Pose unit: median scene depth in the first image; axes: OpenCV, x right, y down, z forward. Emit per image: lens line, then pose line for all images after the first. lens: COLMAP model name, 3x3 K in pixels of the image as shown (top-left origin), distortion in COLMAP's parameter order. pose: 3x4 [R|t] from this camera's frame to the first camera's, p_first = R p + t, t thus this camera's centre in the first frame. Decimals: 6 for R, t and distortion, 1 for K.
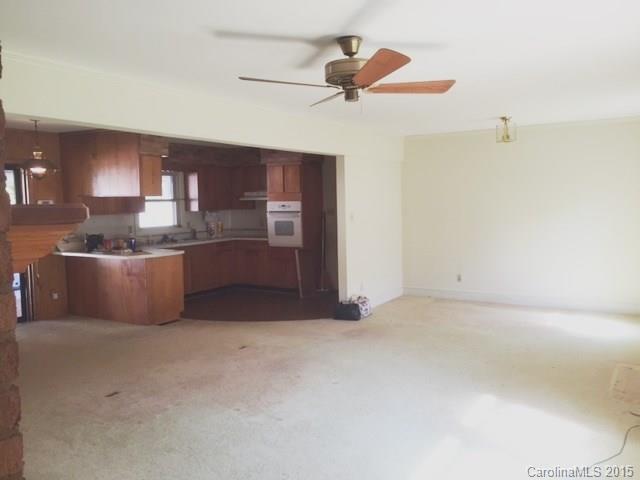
lens RADIAL K [[539.7, 0, 320.3], [0, 539.7, 238.5], [0, 0, 1]] dist [0.037490, -0.017616]
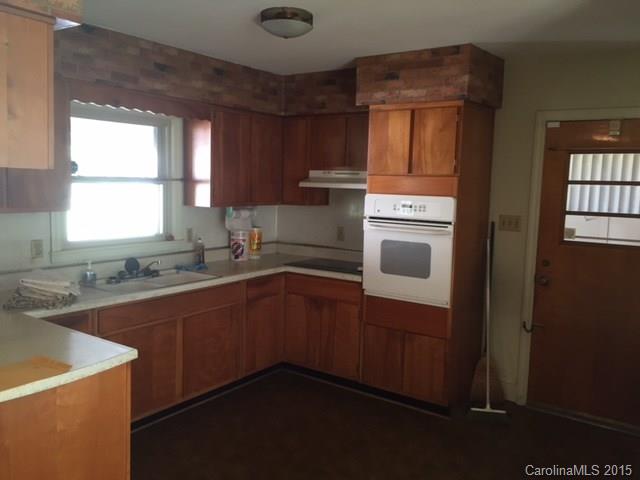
lens RADIAL K [[539.7, 0, 318.5], [0, 539.7, 240.8], [0, 0, 1]] dist [0.037490, -0.017616]
pose [[0.996594, 0.052444, -0.063640, -0.104793], [-0.050006, 0.997974, 0.039325, -0.044874], [0.065574, -0.036009, 0.997198, 0.553541]]
